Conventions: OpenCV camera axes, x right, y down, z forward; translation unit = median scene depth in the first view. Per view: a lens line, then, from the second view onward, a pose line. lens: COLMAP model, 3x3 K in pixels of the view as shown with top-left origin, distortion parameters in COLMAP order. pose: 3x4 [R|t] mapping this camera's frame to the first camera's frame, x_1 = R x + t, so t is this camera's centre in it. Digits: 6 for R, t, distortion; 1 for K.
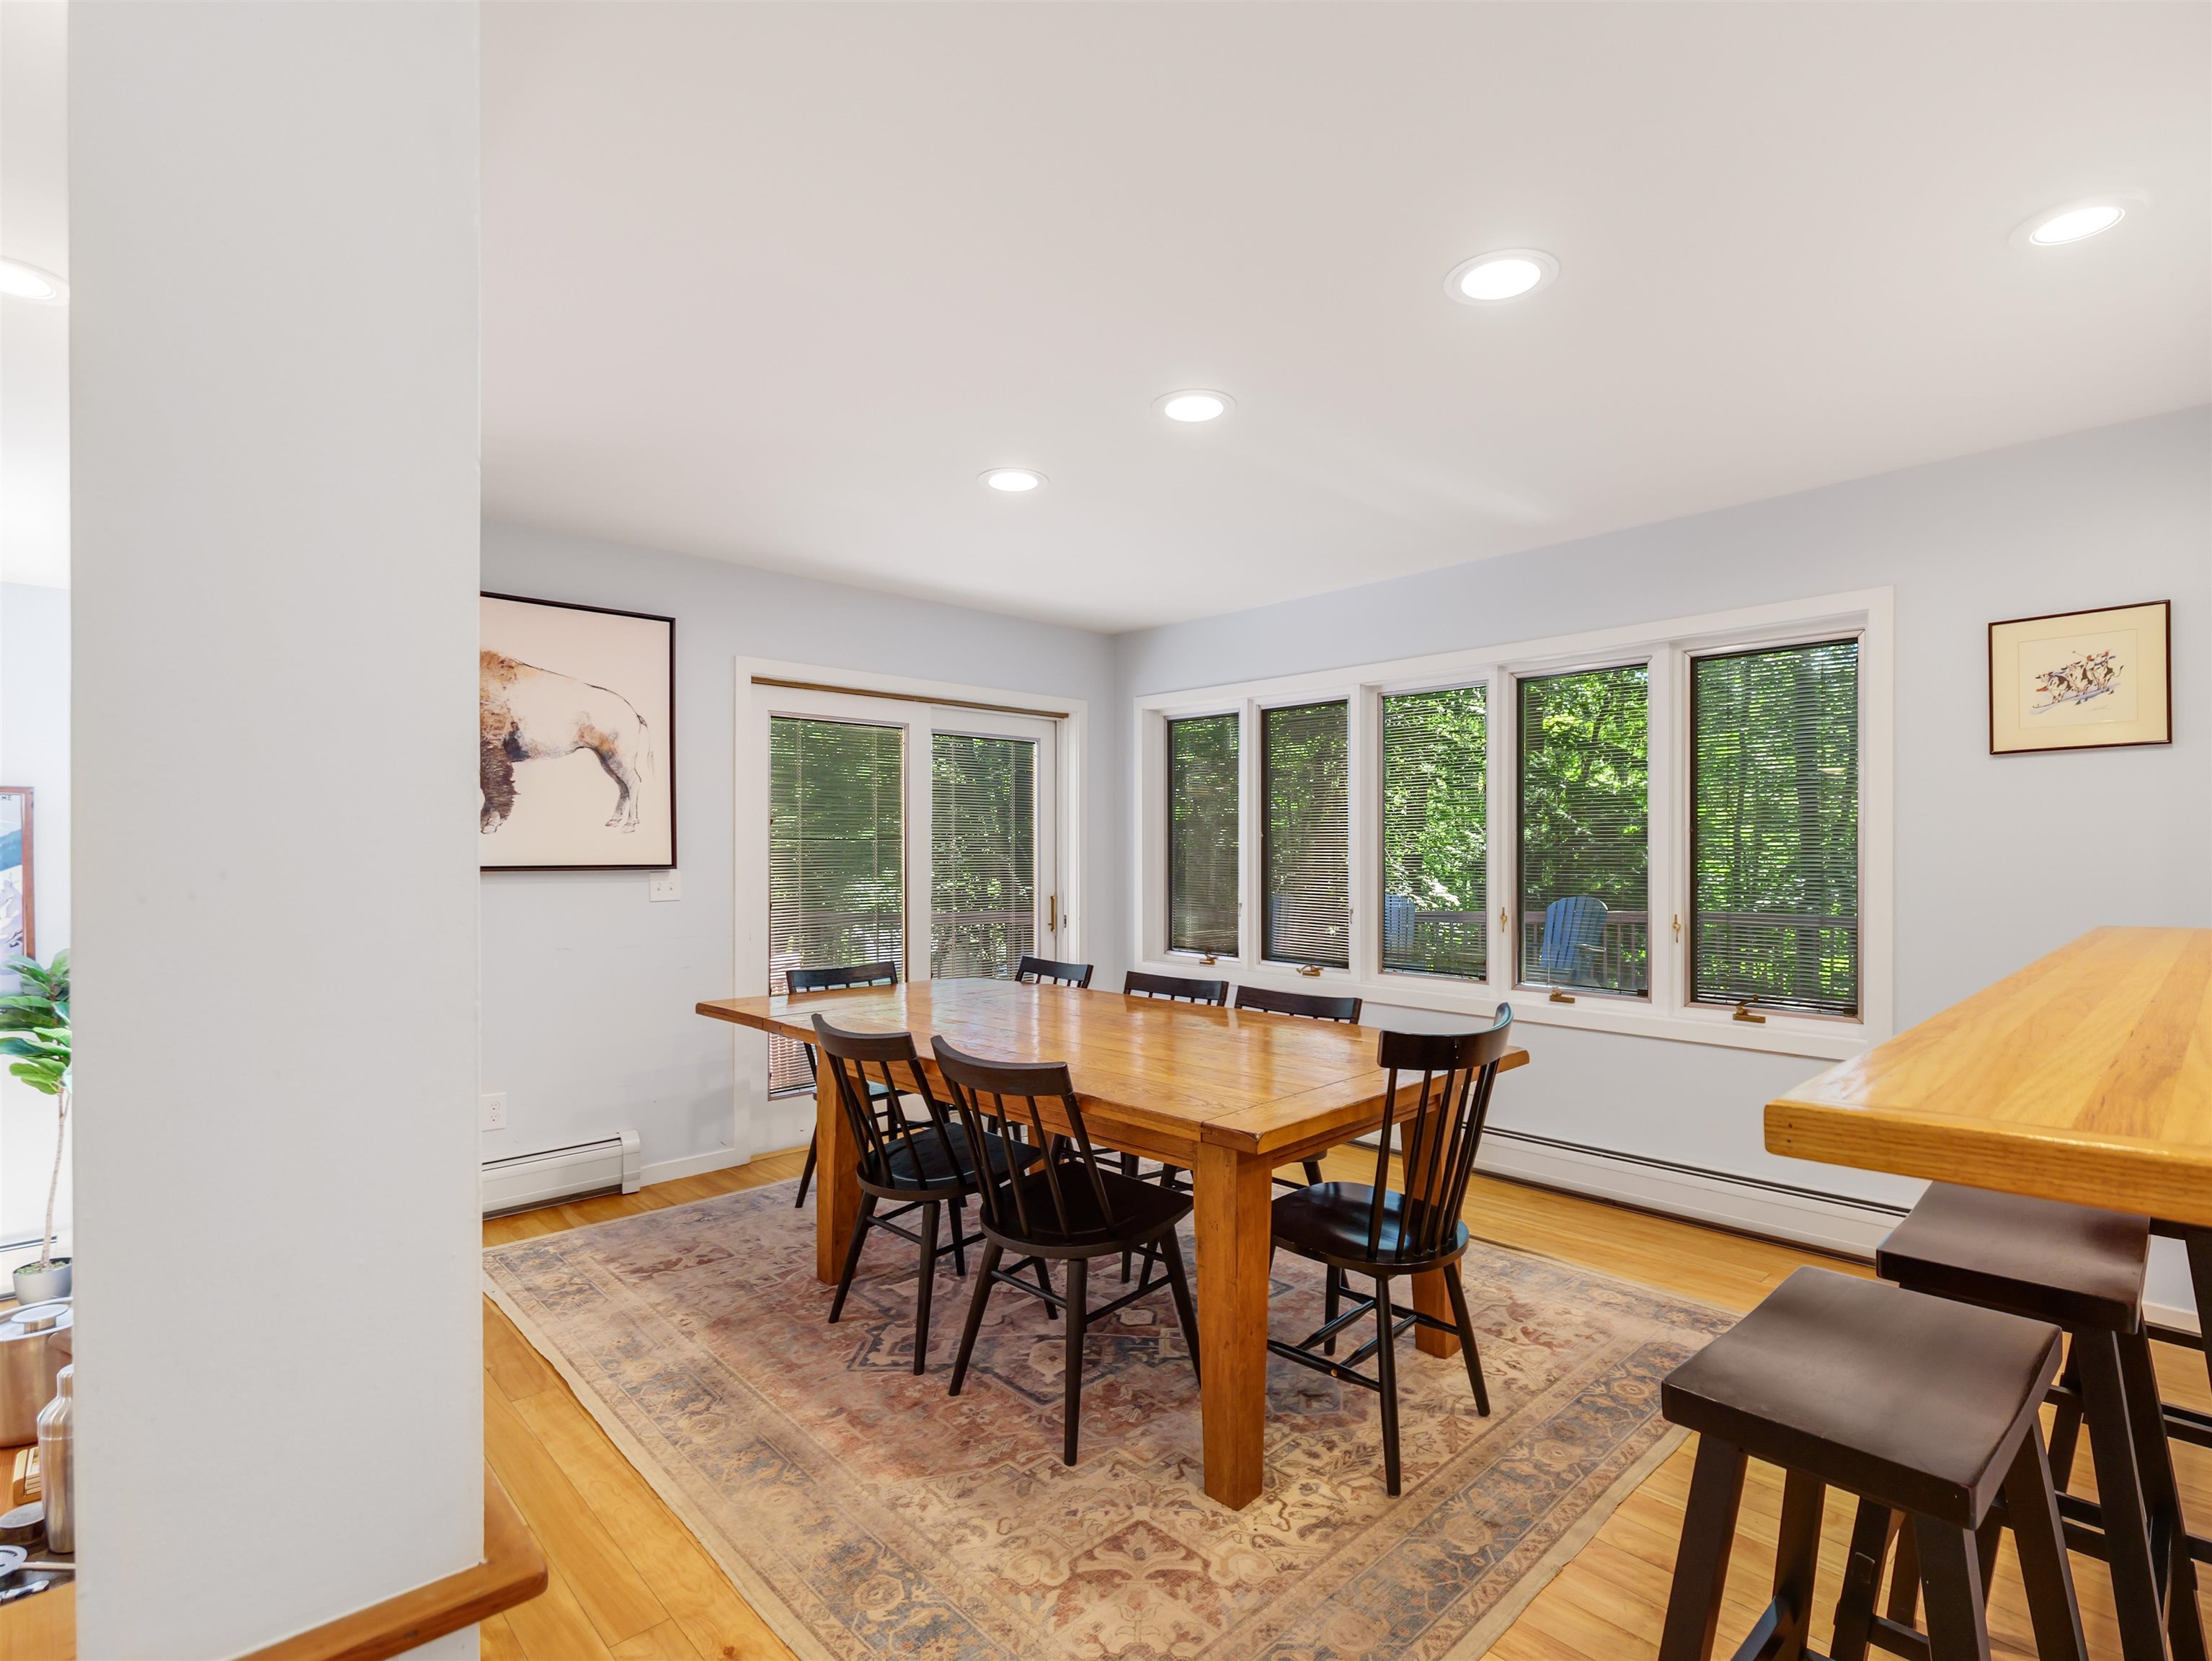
lens RADIAL K [[1083.1, 0, 1124.0], [0, 1083.1, 859.4], [0, 0, 1]] dist [-0.012003, 0.000575]
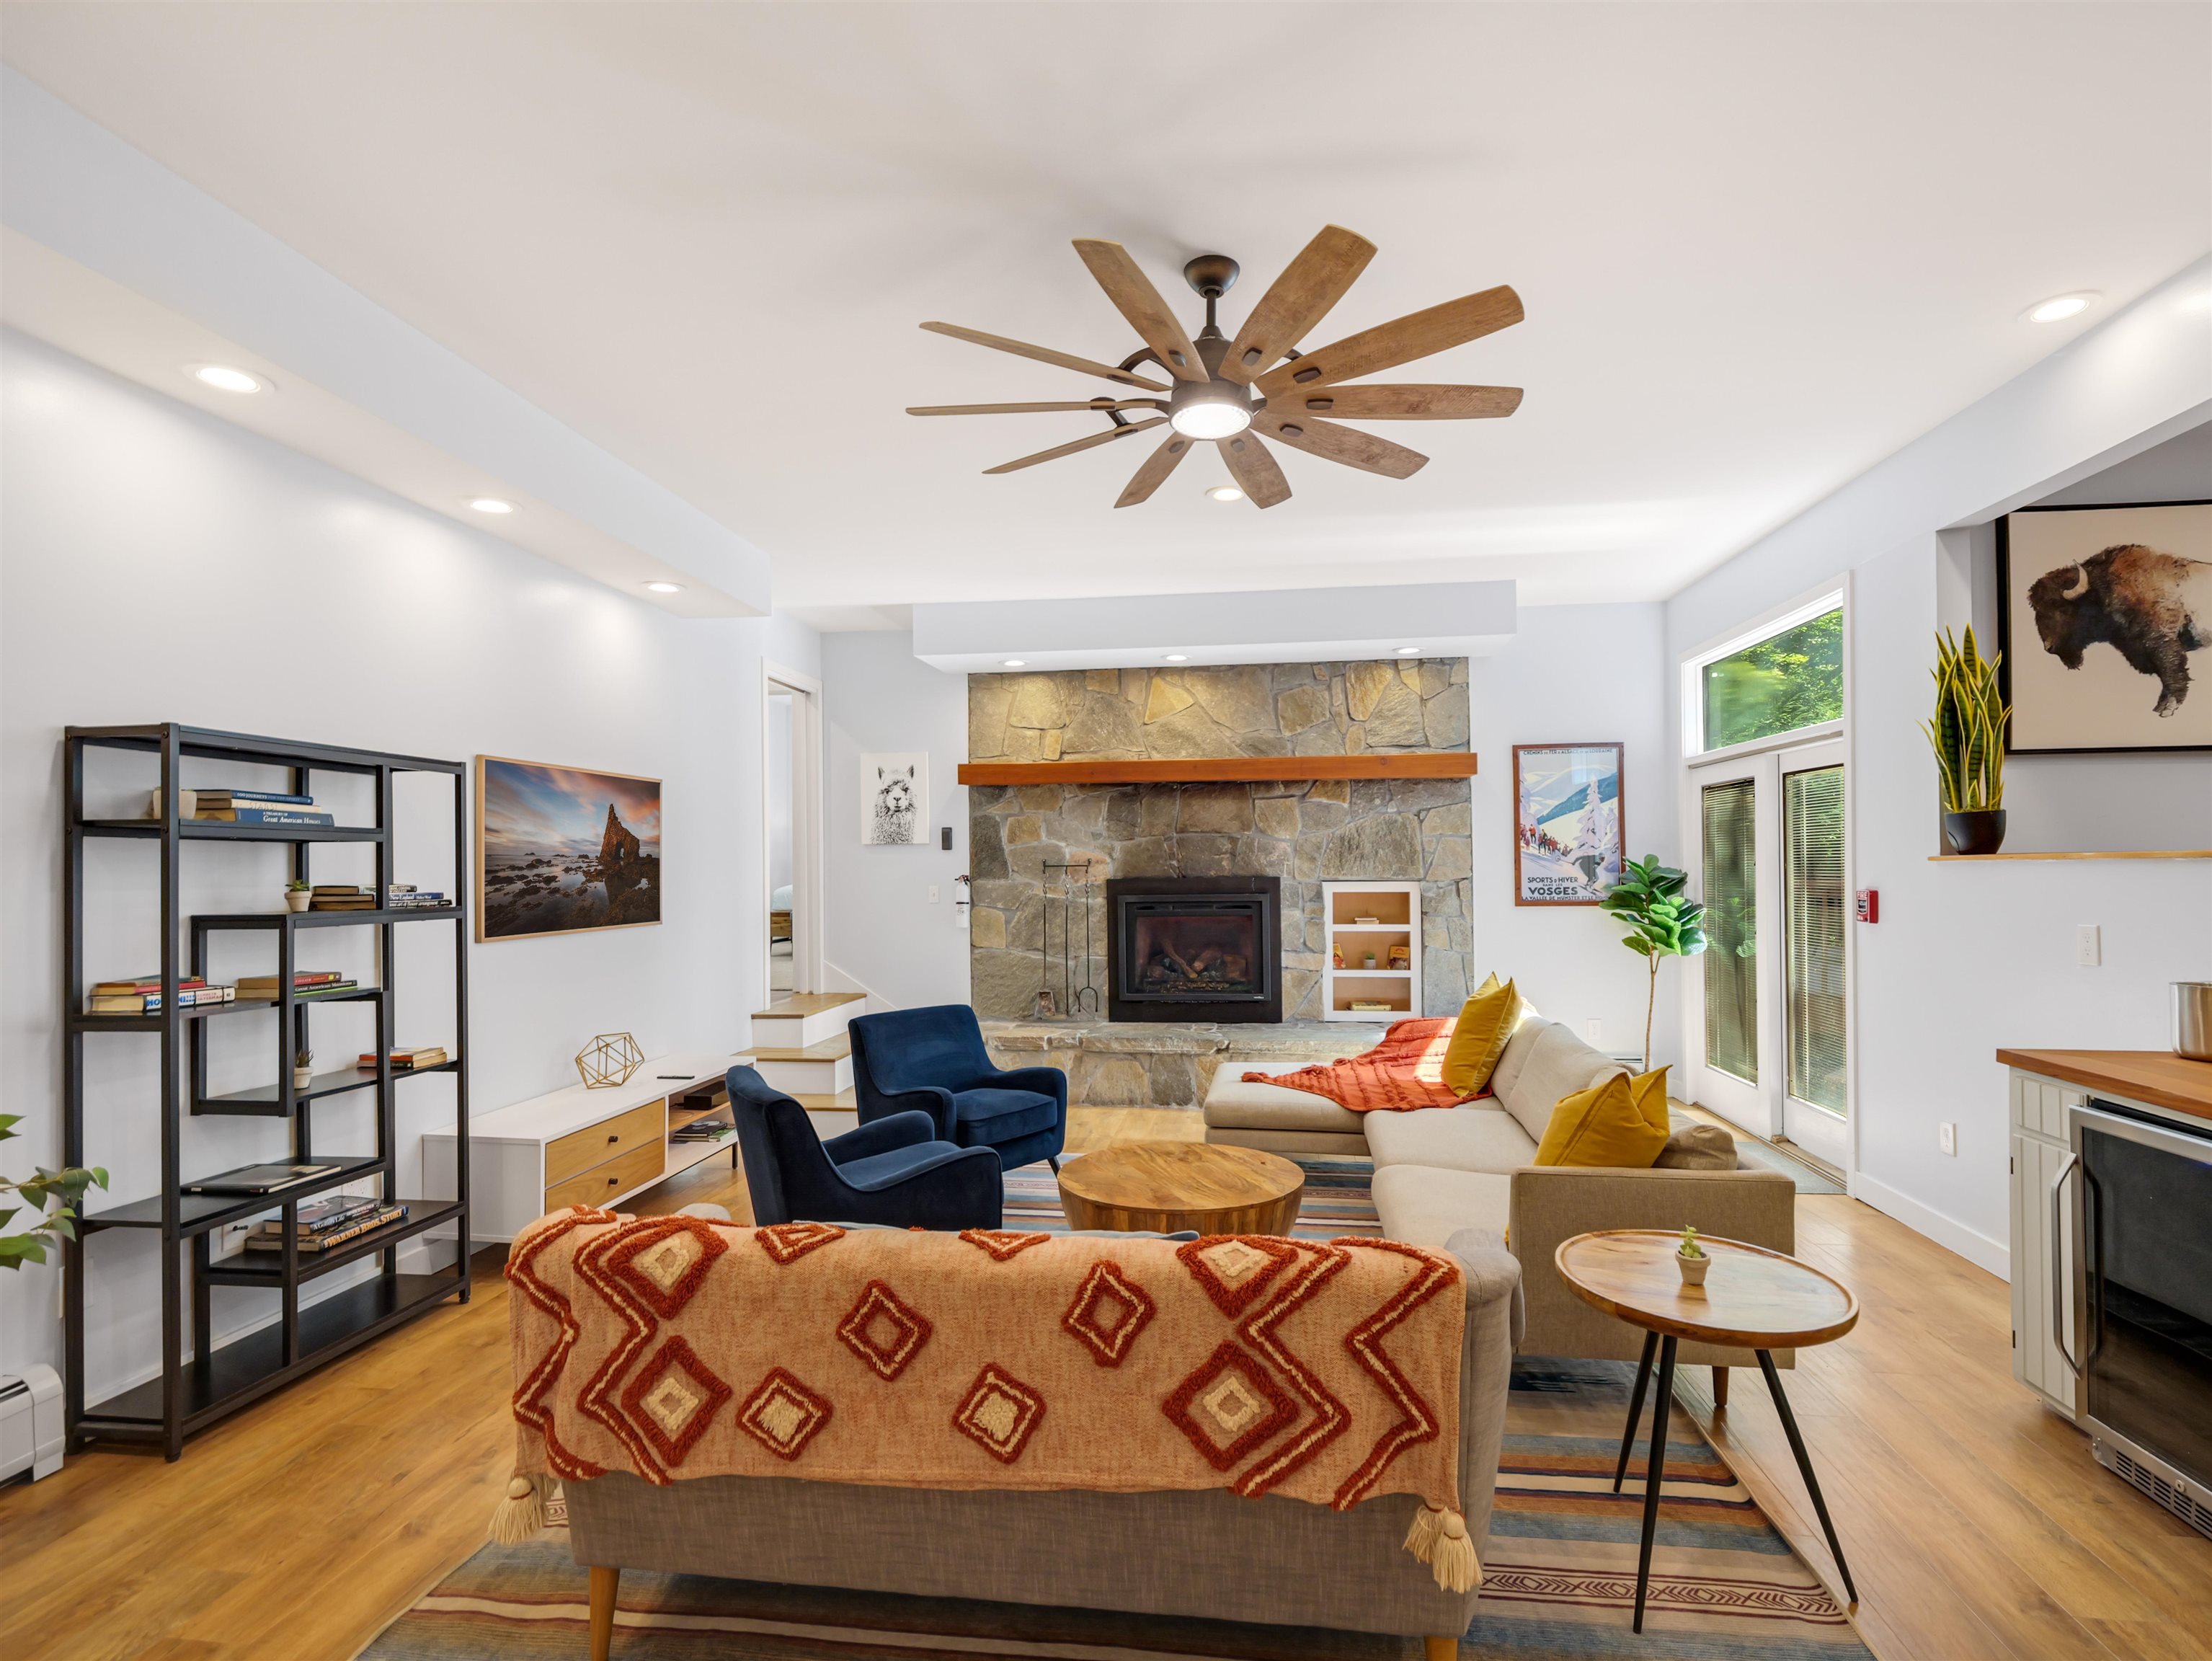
lens RADIAL K [[1066.5, 0, 1113.4], [0, 1066.5, 852.0], [0, 0, 1]] dist [-0.007113, -0.007227]
pose [[0.624905, -0.017899, -0.780496, -0.396442], [0.001580, 0.999764, -0.021663, 0.128786], [0.780699, 0.012304, 0.624785, -0.494833]]
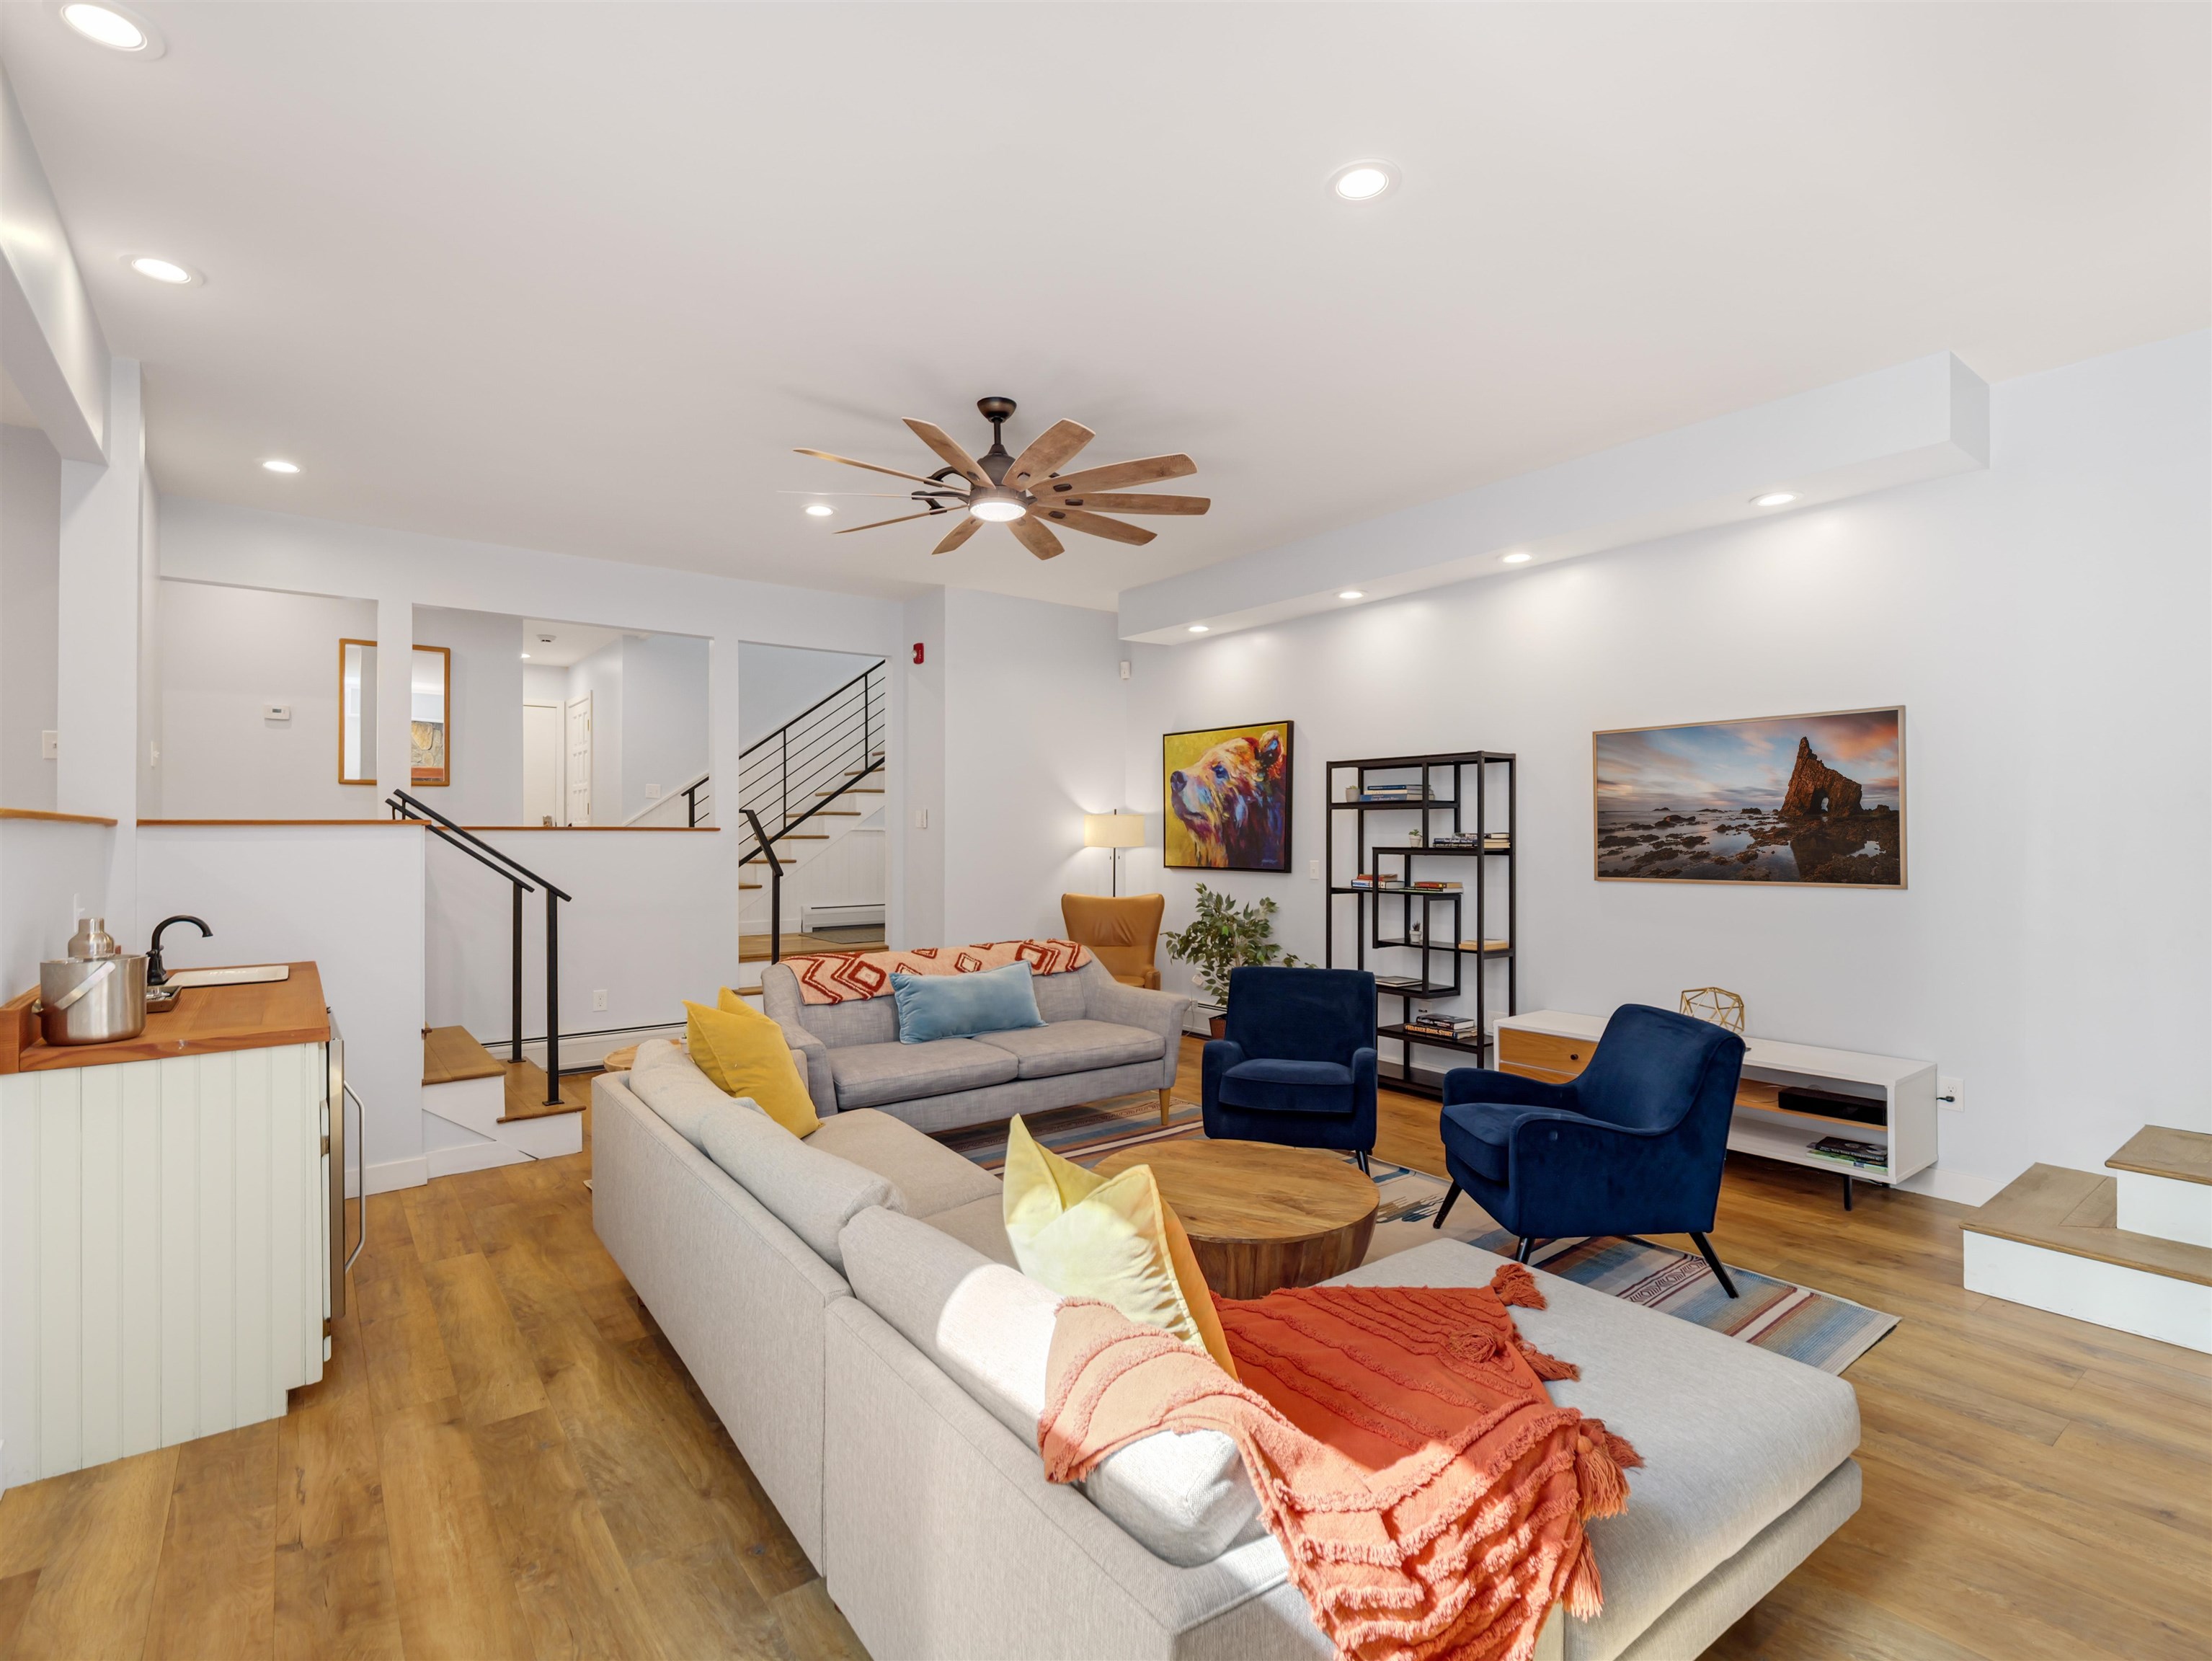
lens RADIAL K [[1058.6, 0, 1113.5], [0, 1058.6, 833.0], [0, 0, 1]] dist [0.002977, -0.007995]
pose [[-0.994226, 0.002704, 0.107270, -1.139996], [0.003316, 0.999979, 0.005530, 0.126148], [-0.107252, 0.005854, -0.994215, 1.020064]]
